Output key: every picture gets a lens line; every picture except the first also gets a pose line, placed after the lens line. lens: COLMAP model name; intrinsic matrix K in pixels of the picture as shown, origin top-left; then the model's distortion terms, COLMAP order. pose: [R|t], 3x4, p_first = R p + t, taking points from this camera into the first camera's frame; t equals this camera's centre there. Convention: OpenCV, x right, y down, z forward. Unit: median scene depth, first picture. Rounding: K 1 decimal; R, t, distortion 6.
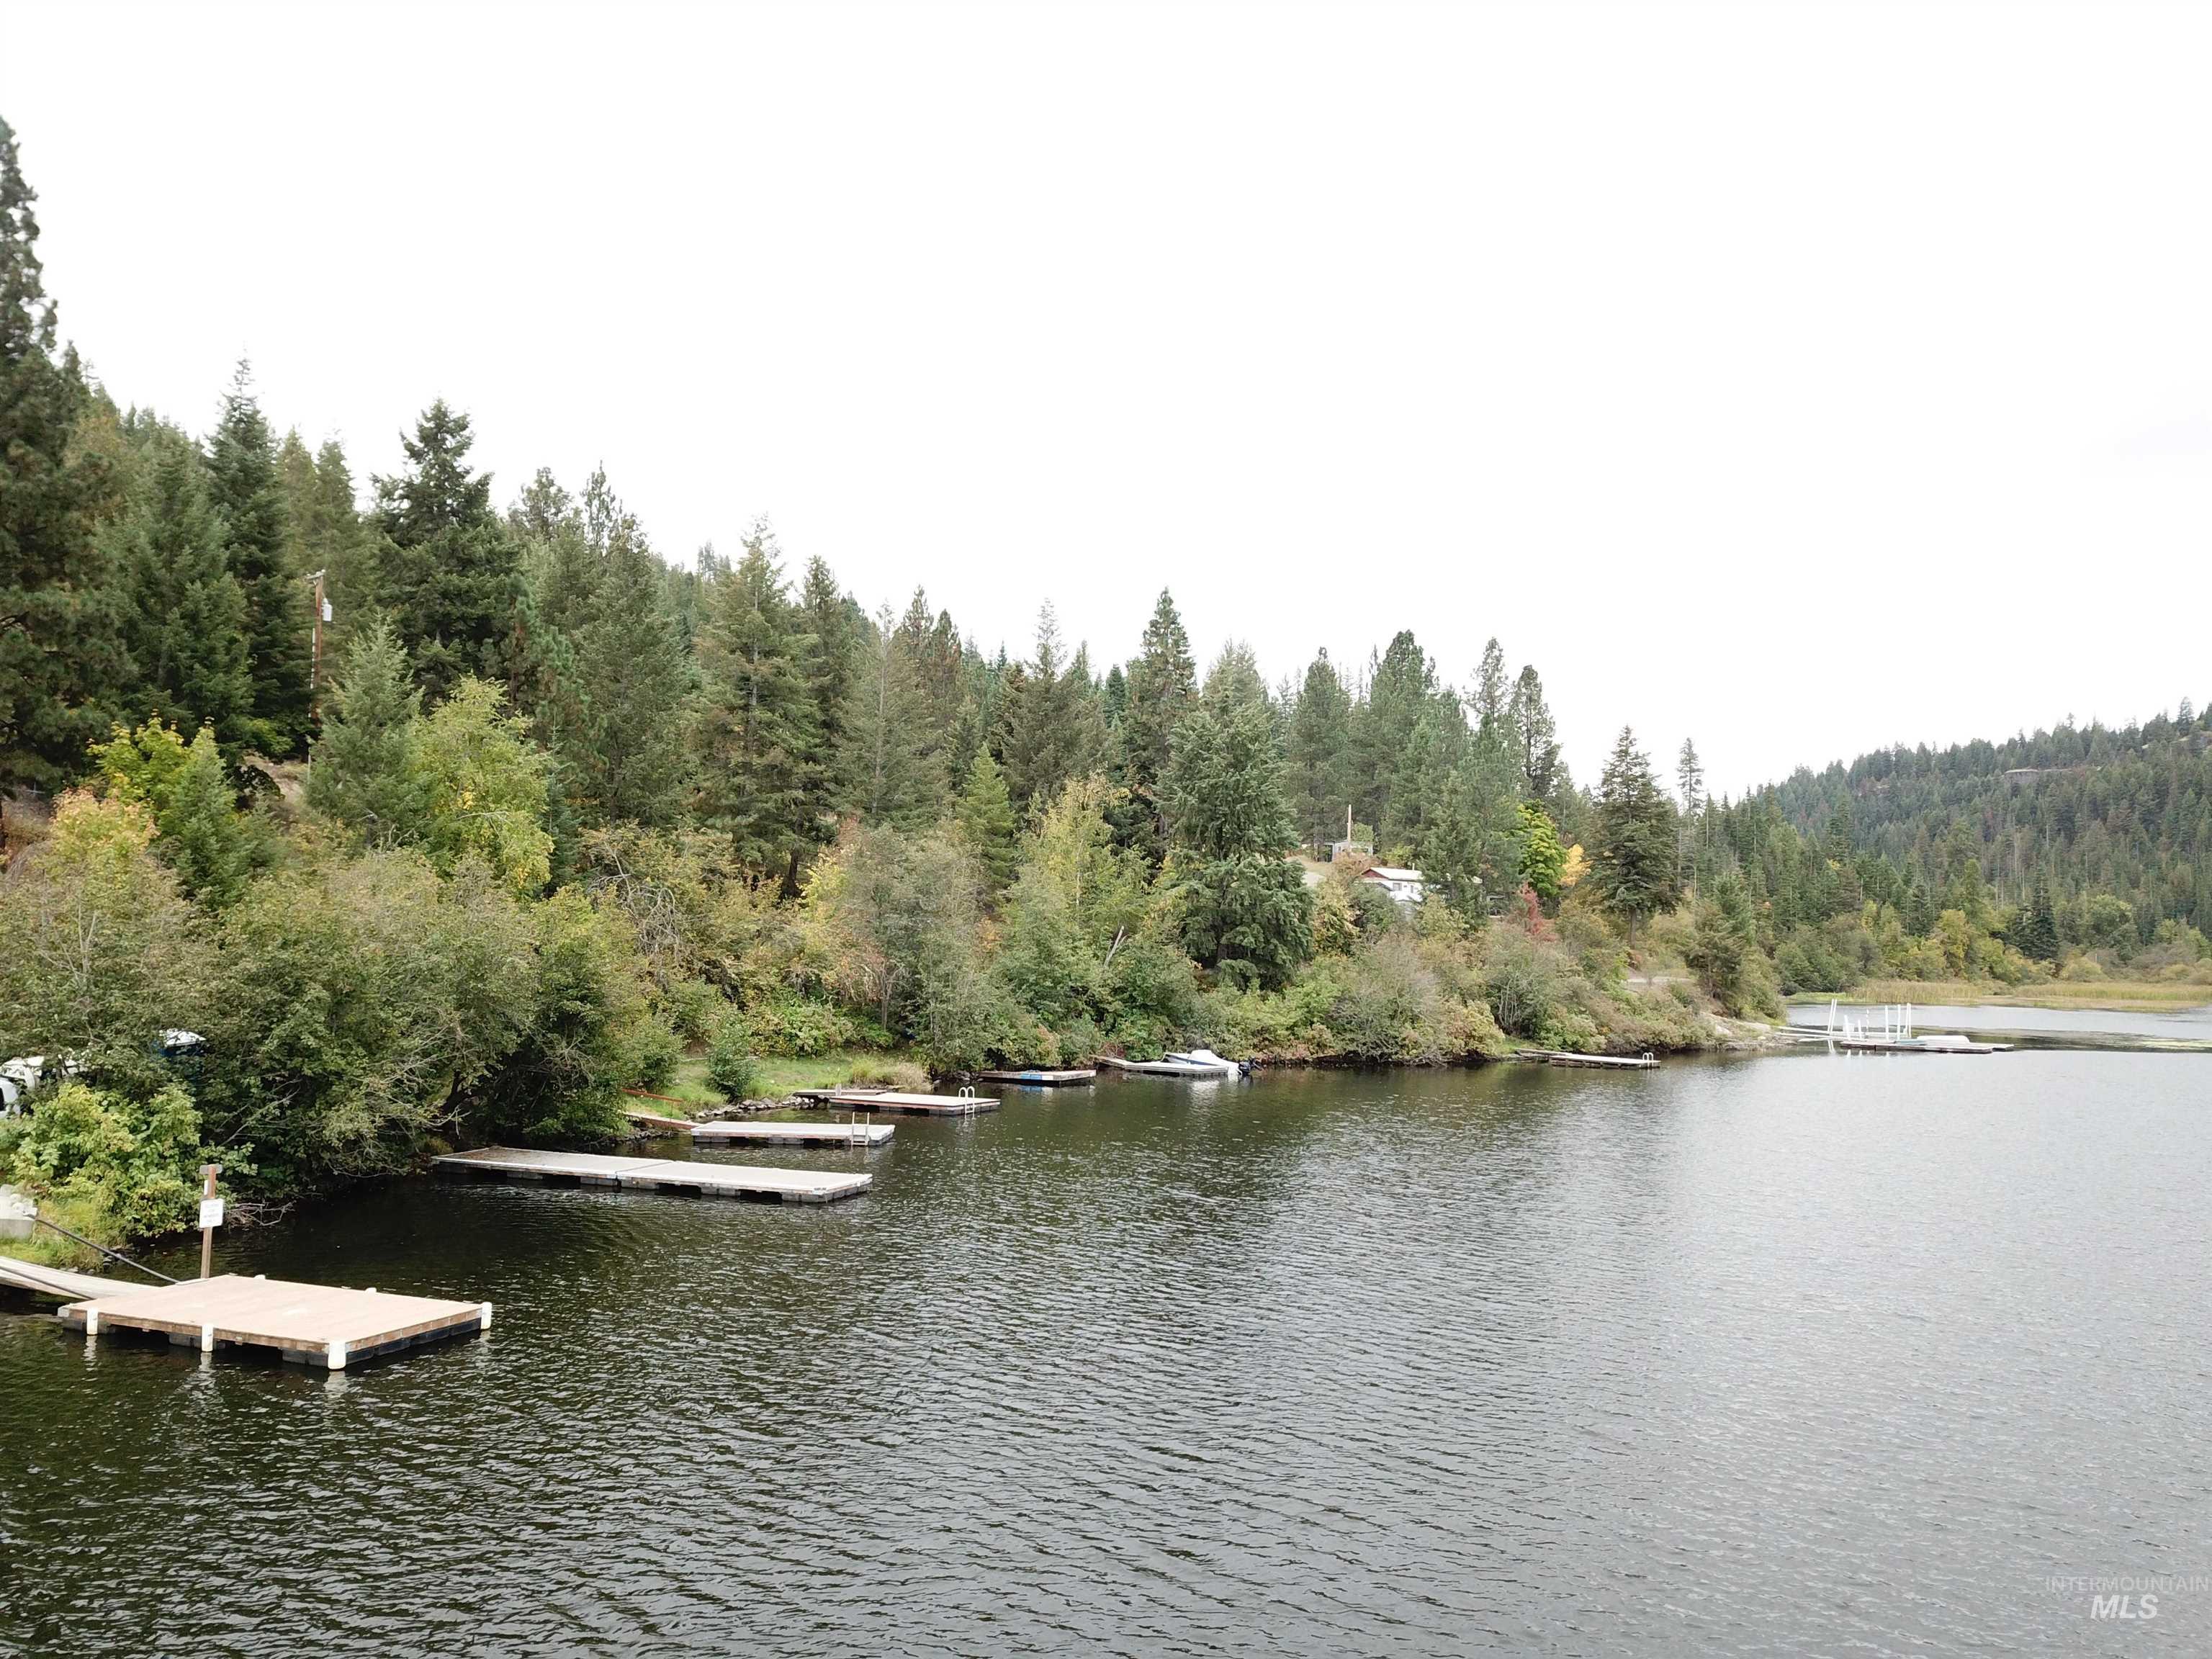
lens RADIAL K [[1696.2, 0, 1106.9], [0, 1696.2, 843.2], [0, 0, 1]] dist [0.020881, -0.004499]
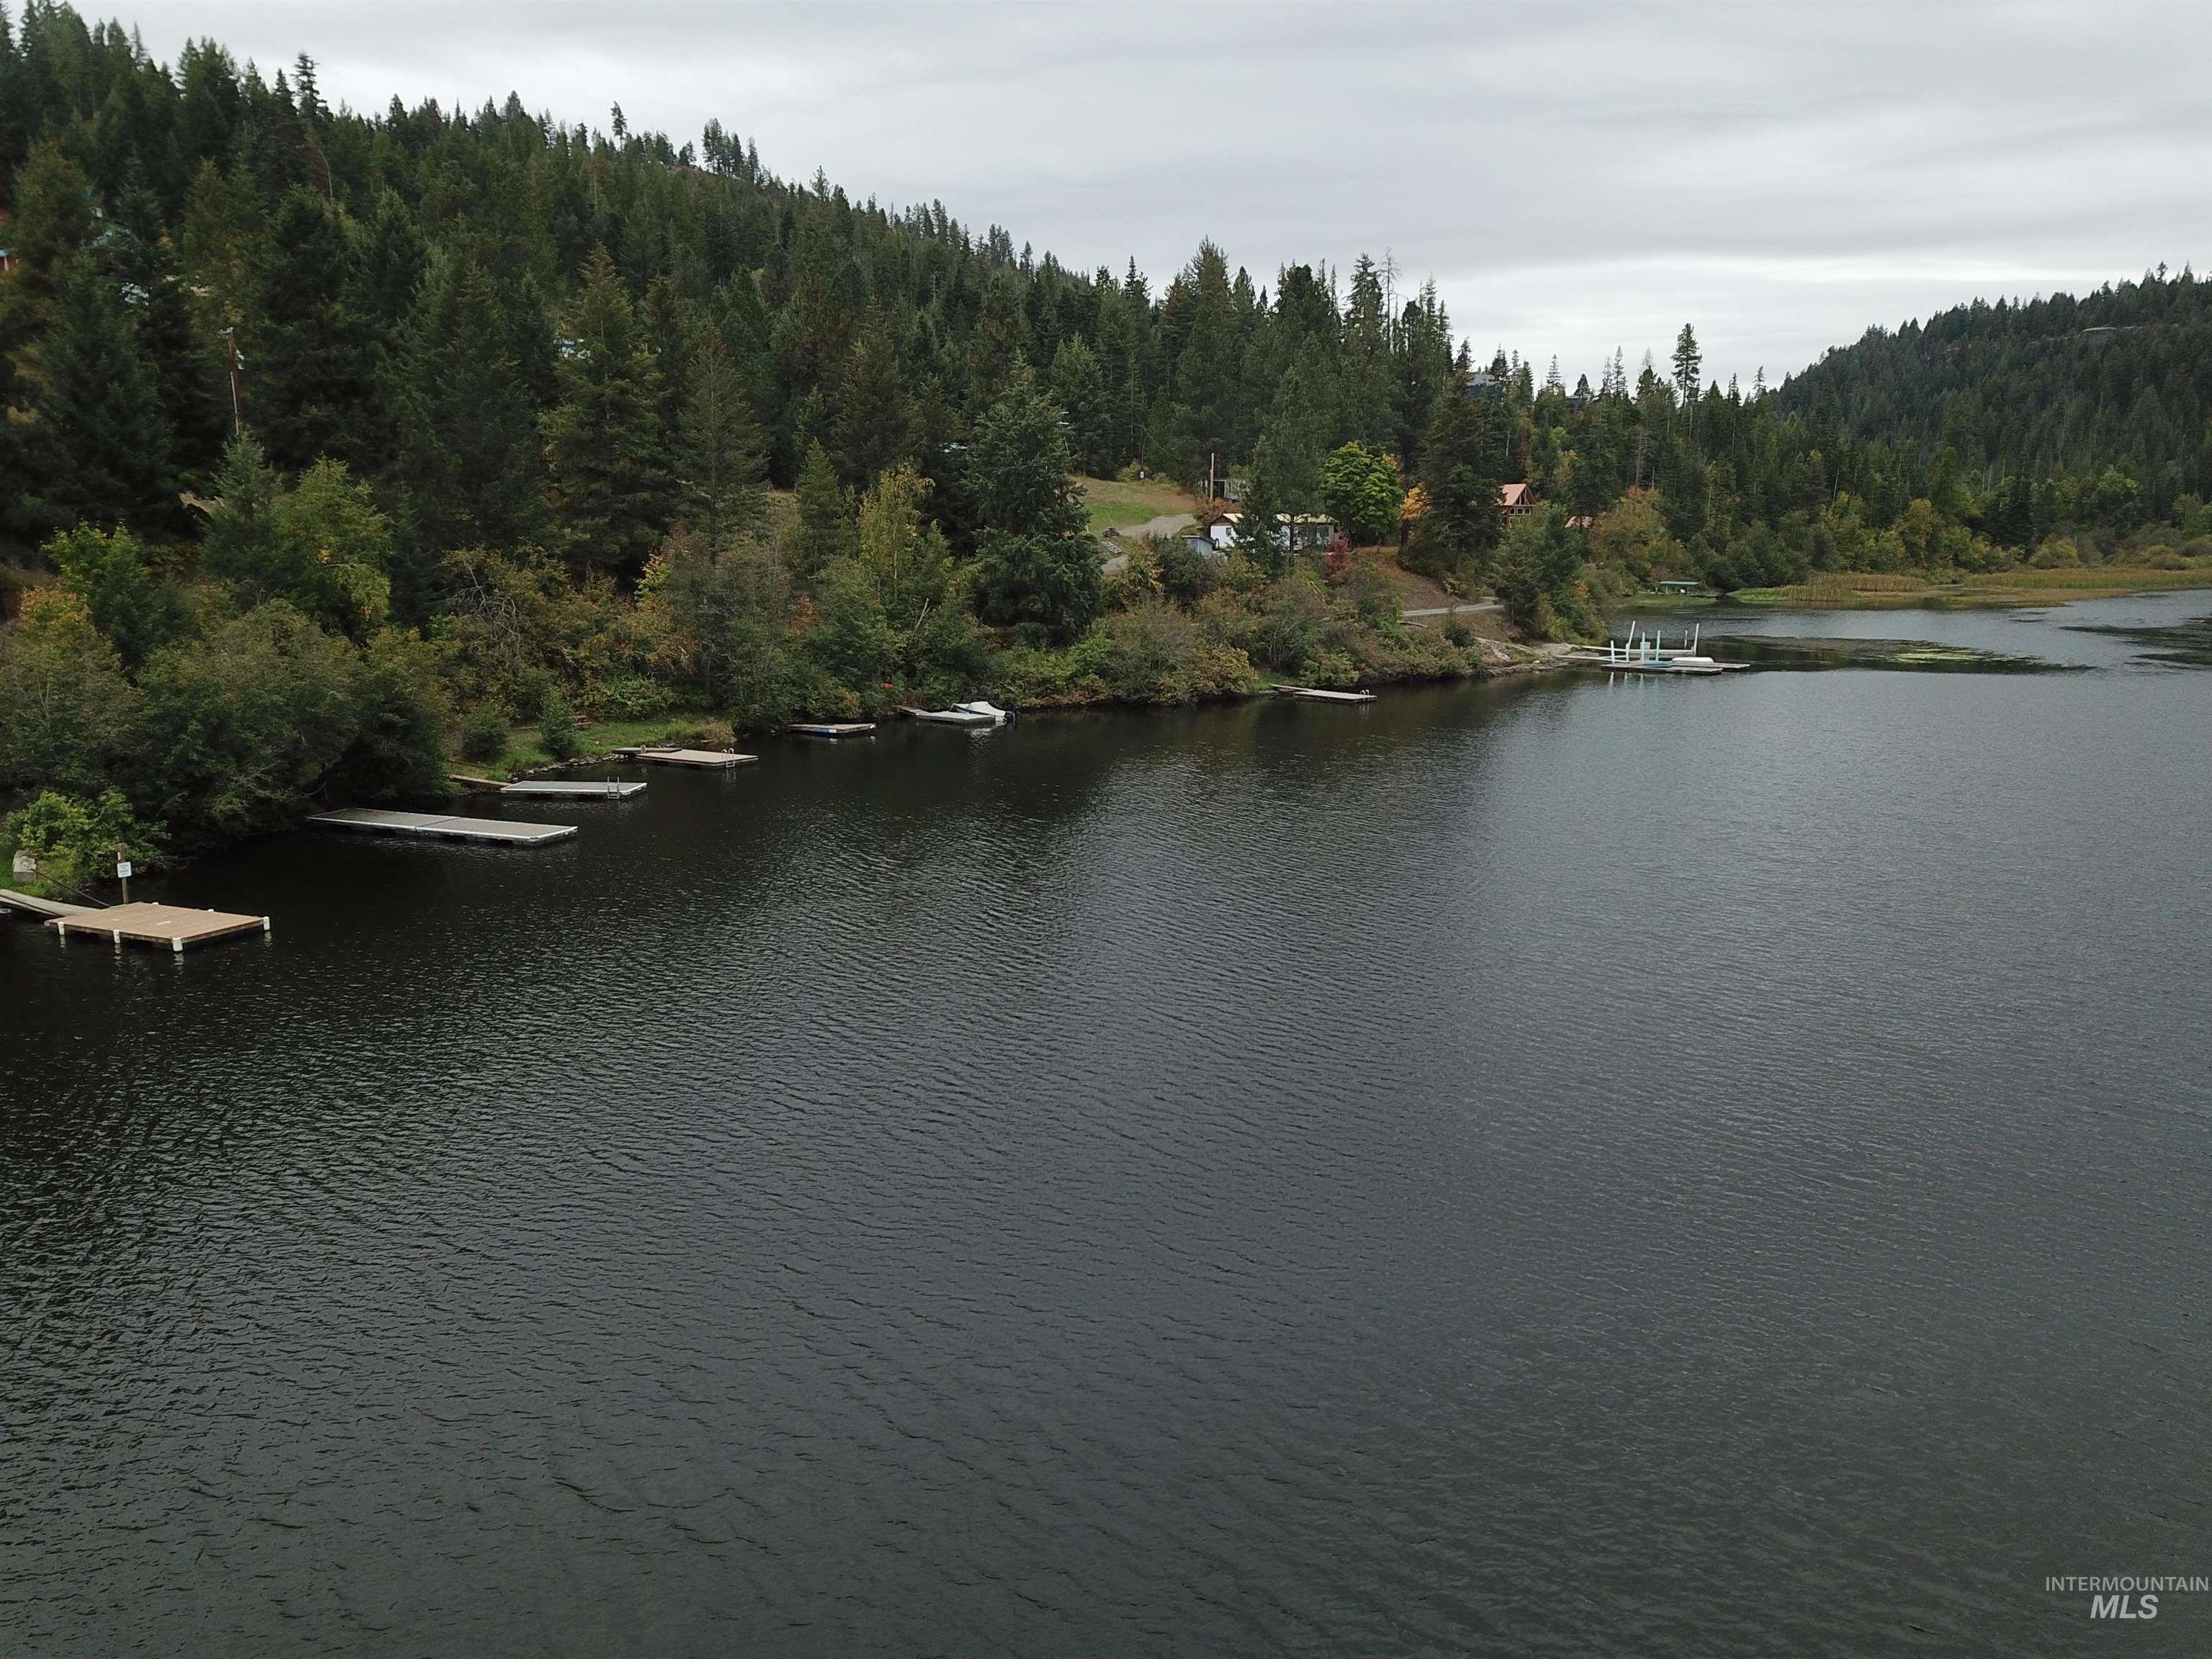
lens RADIAL K [[1696.2, 0, 1106.9], [0, 1696.2, 843.2], [0, 0, 1]] dist [0.020881, -0.004499]
pose [[0.999099, -0.011402, -0.040878, 0.193059], [0.020969, 0.970074, 0.241903, -0.074210], [0.036896, -0.242542, 0.969439, -0.232787]]
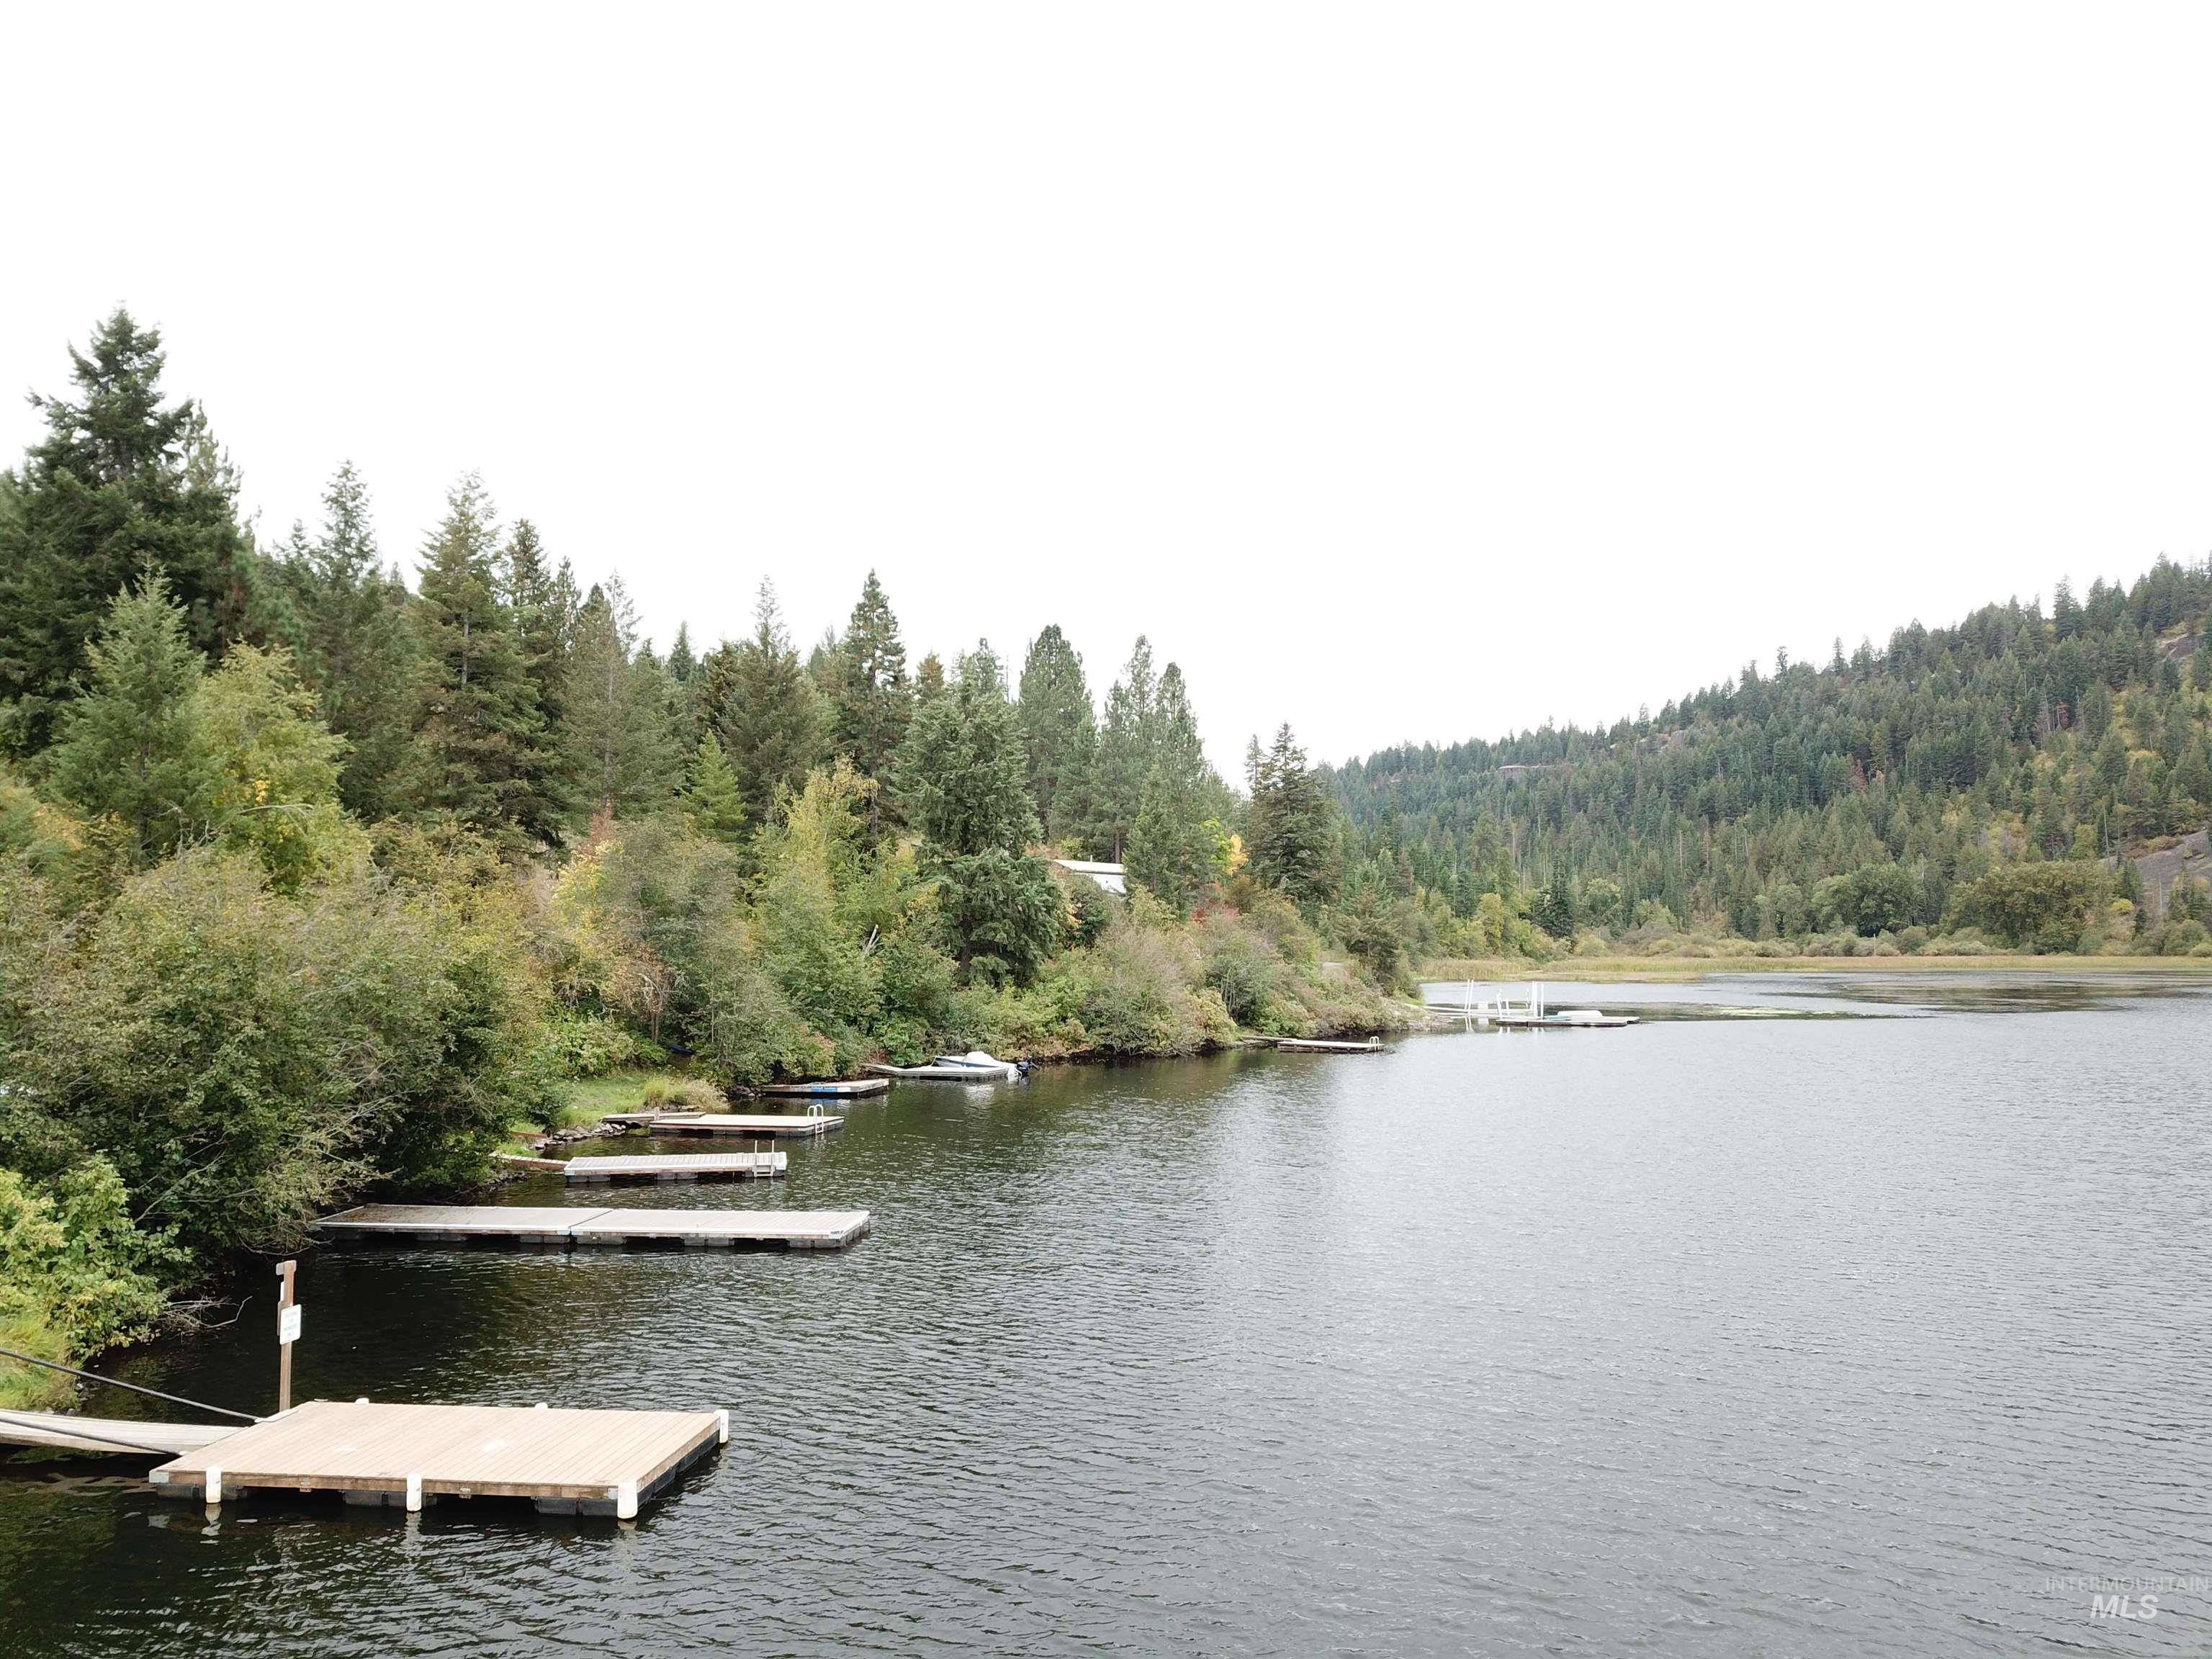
lens RADIAL K [[1688.5, 0, 1106.0], [0, 1688.5, 829.5], [0, 0, 1]] dist [0.081839, -0.104113]
pose [[0.964646, -0.003187, 0.263531, -0.119674], [0.003992, 0.999989, -0.002518, -0.001314], [-0.263520, 0.003481, 0.964648, 0.049118]]
